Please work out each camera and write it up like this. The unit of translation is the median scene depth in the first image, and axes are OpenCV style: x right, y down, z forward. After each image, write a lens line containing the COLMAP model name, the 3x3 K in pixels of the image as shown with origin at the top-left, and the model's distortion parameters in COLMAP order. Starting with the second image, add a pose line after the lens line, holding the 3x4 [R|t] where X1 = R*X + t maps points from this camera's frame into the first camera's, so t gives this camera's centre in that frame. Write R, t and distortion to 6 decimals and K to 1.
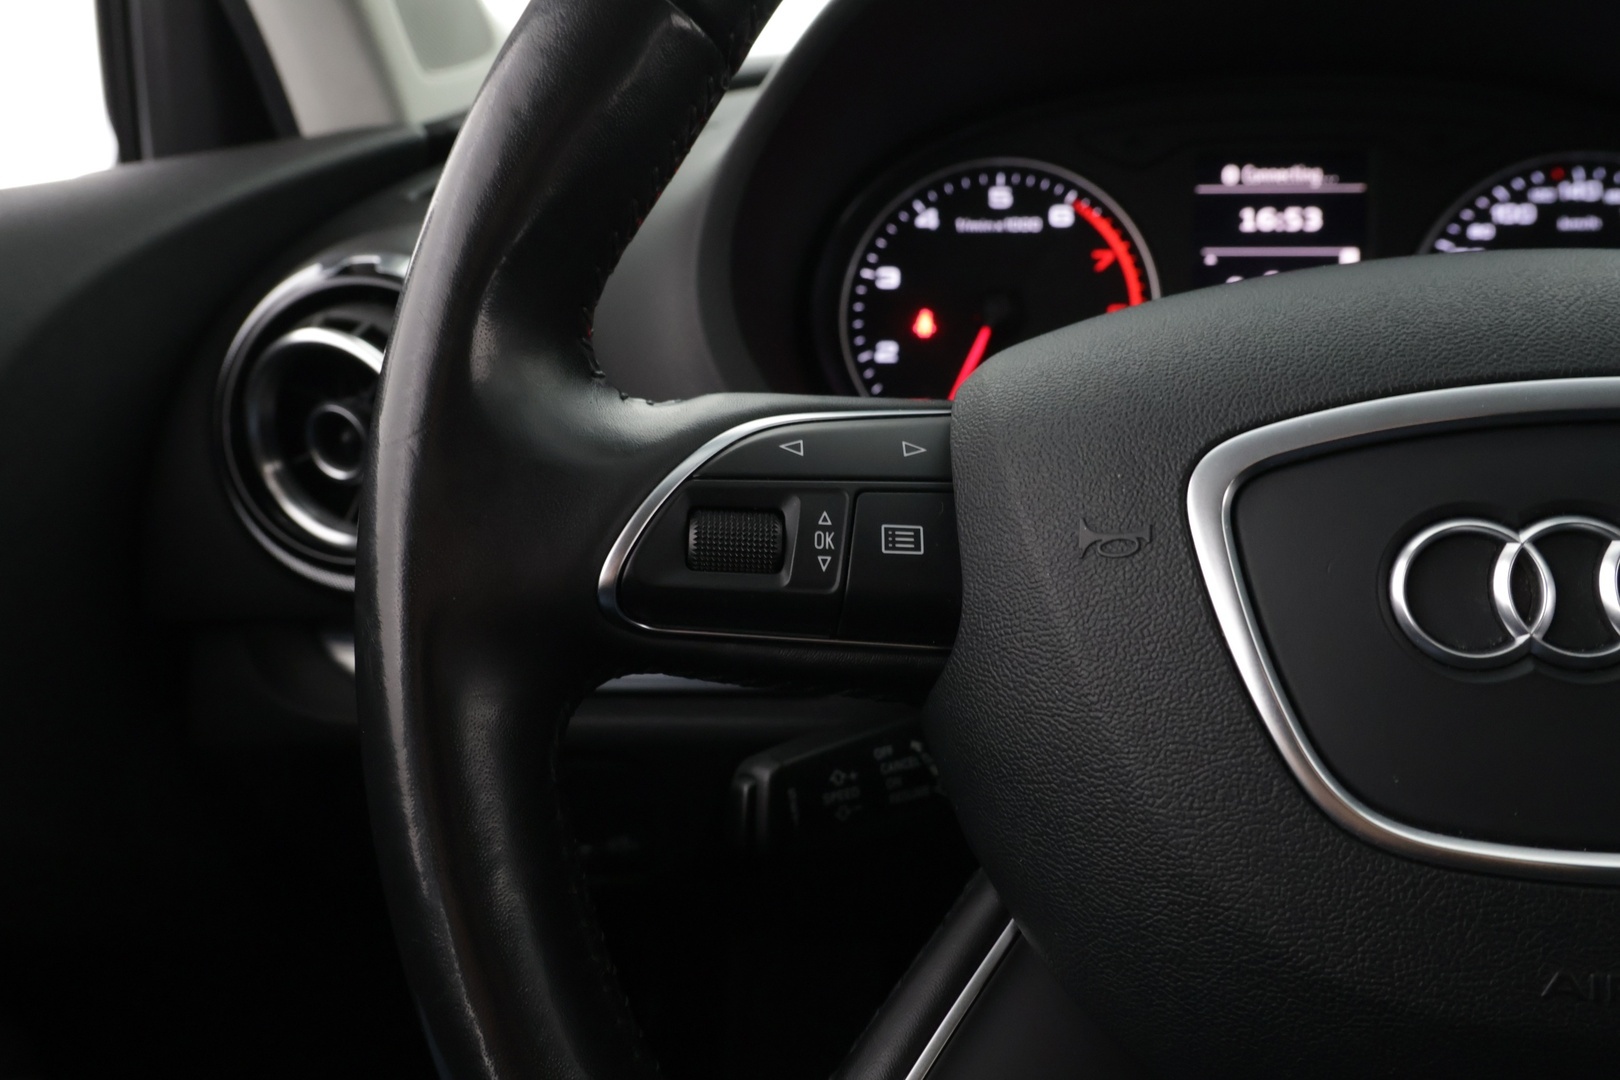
lens RADIAL K [[1377.1, 0, 813.5], [0, 1377.1, 552.5], [0, 0, 1]] dist [-0.044249, 0.062946]
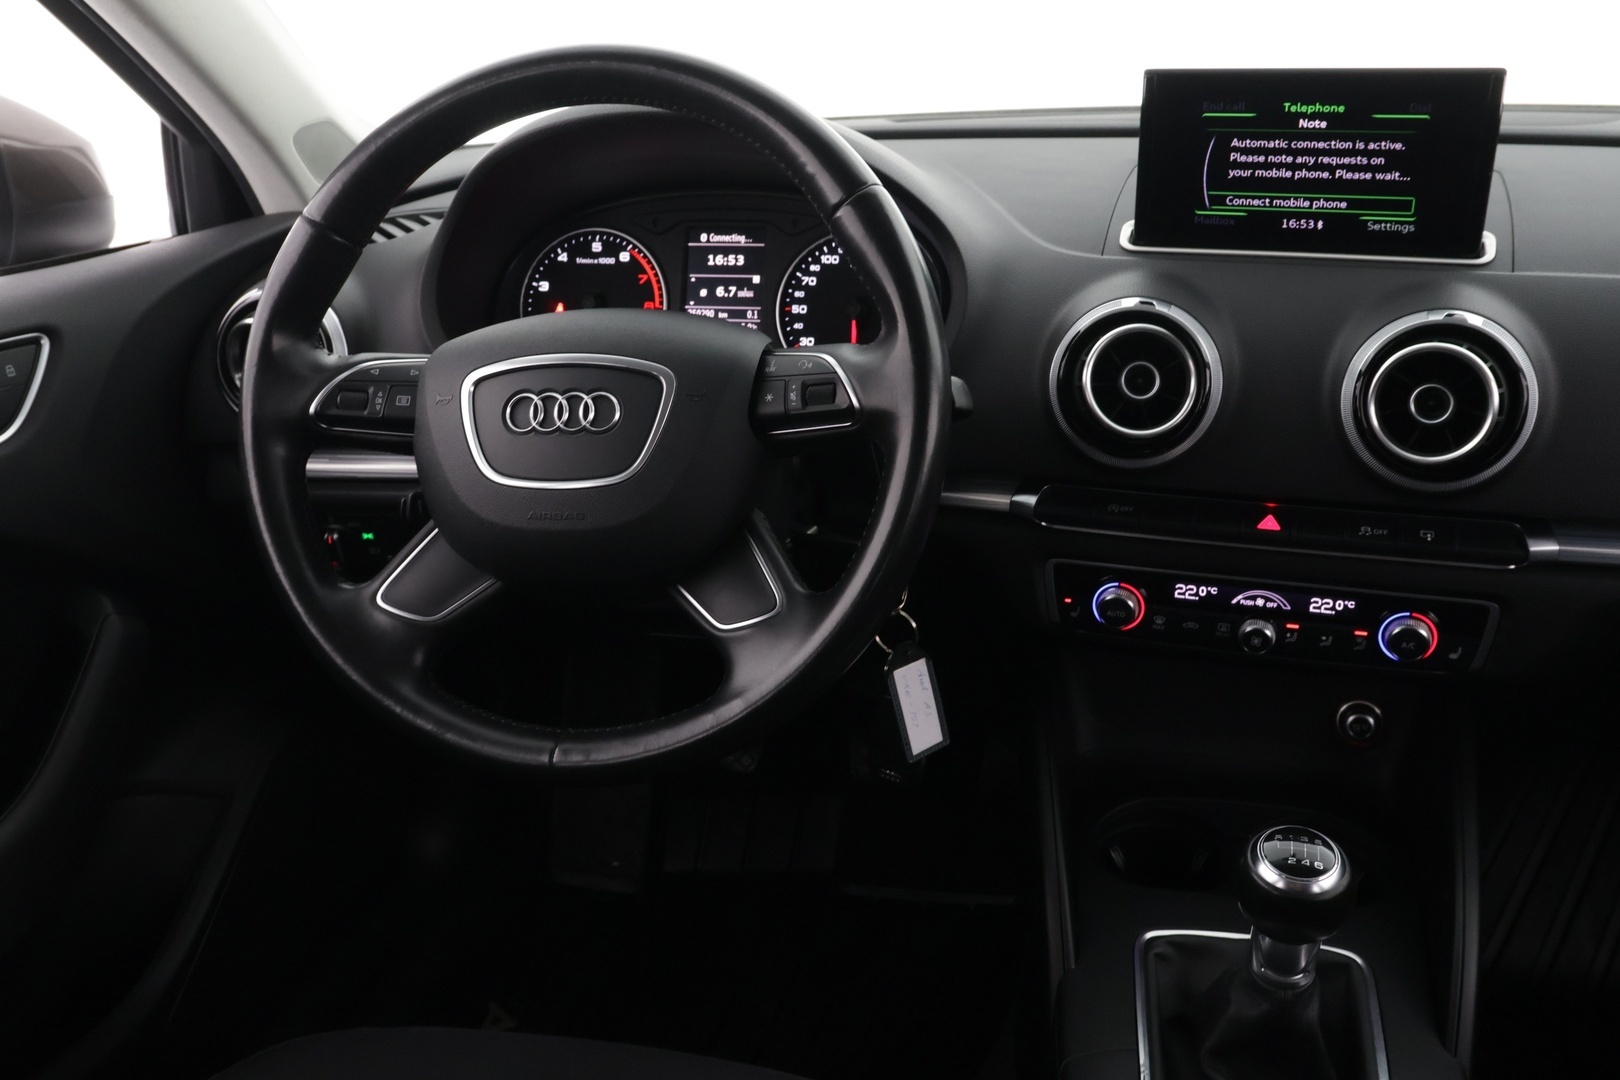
lens RADIAL K [[1377.1, 0, 800.0], [0, 1377.1, 531.2], [0, 0, 1]] dist [-0.044249, 0.062946]
pose [[0.997758, 0.019394, -0.064056, 0.594967], [-0.016501, 0.998833, 0.045389, 0.066668], [0.064862, -0.044230, 0.996914, -1.063441]]
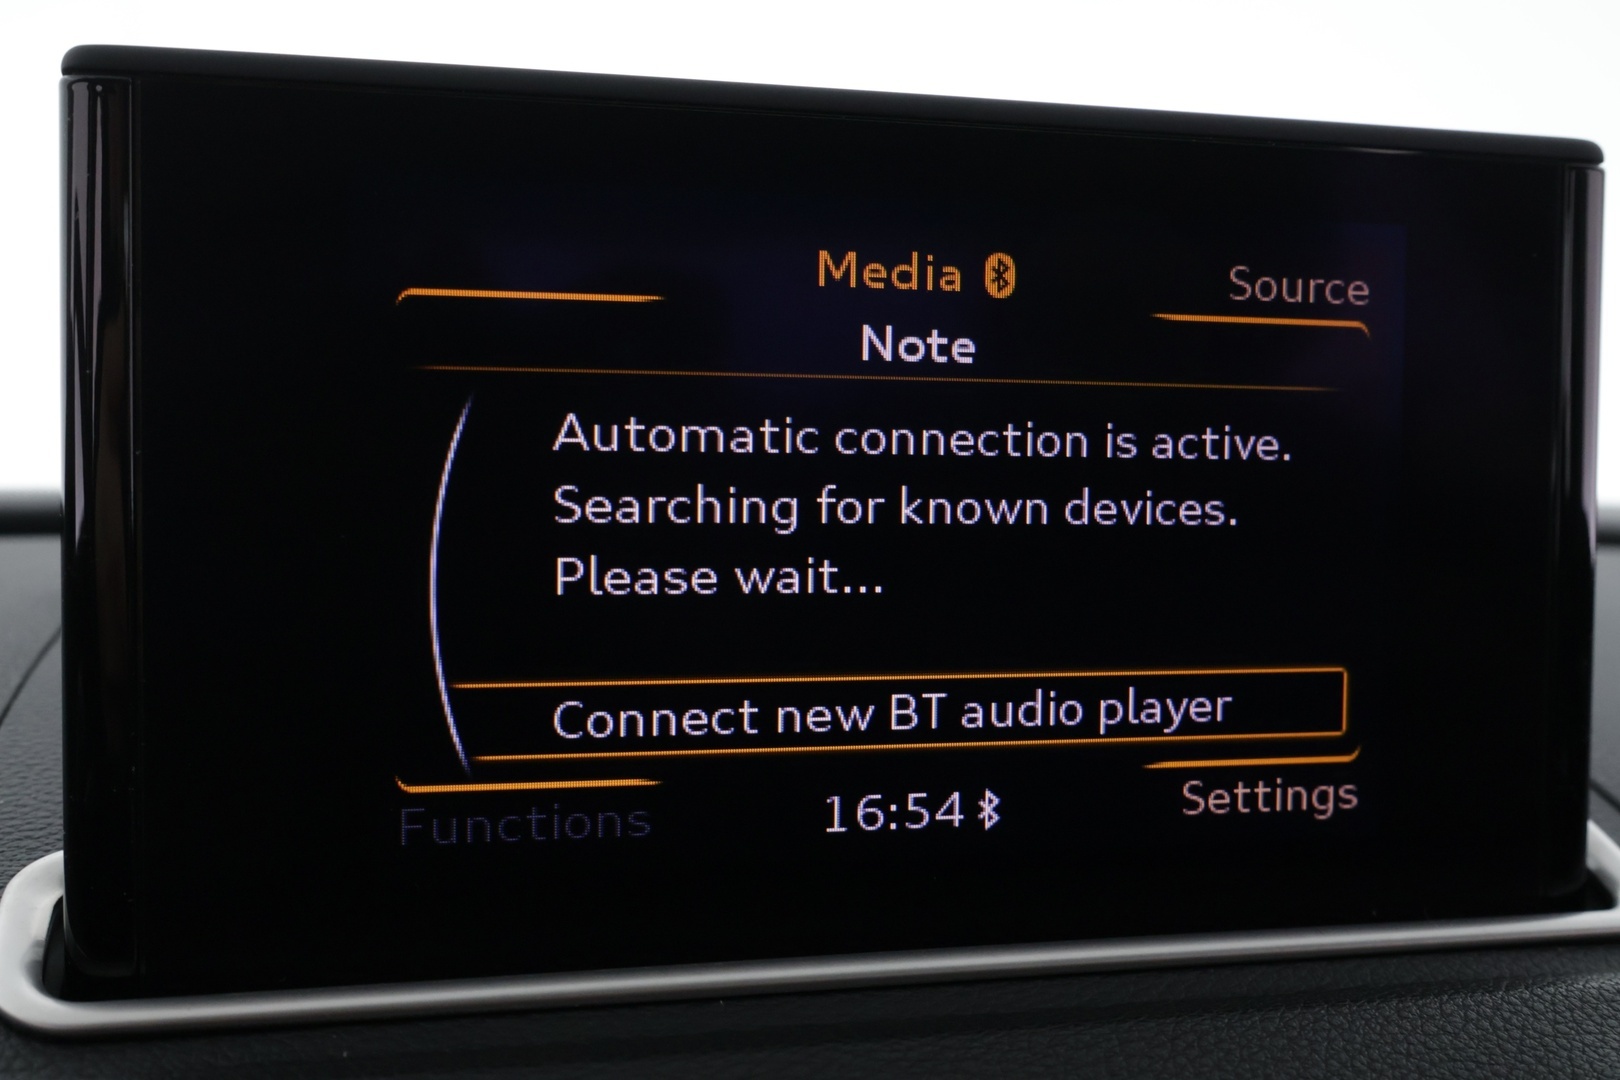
lens RADIAL K [[1853.3, 0, 819.6], [0, 1853.3, 542.4], [0, 0, 1]] dist [0.018842, 0.000000]
pose [[0.853722, 0.009192, 0.520648, 0.834629], [0.149174, 0.953622, -0.261441, -0.197494], [-0.498905, 0.300865, 0.812757, 0.318026]]
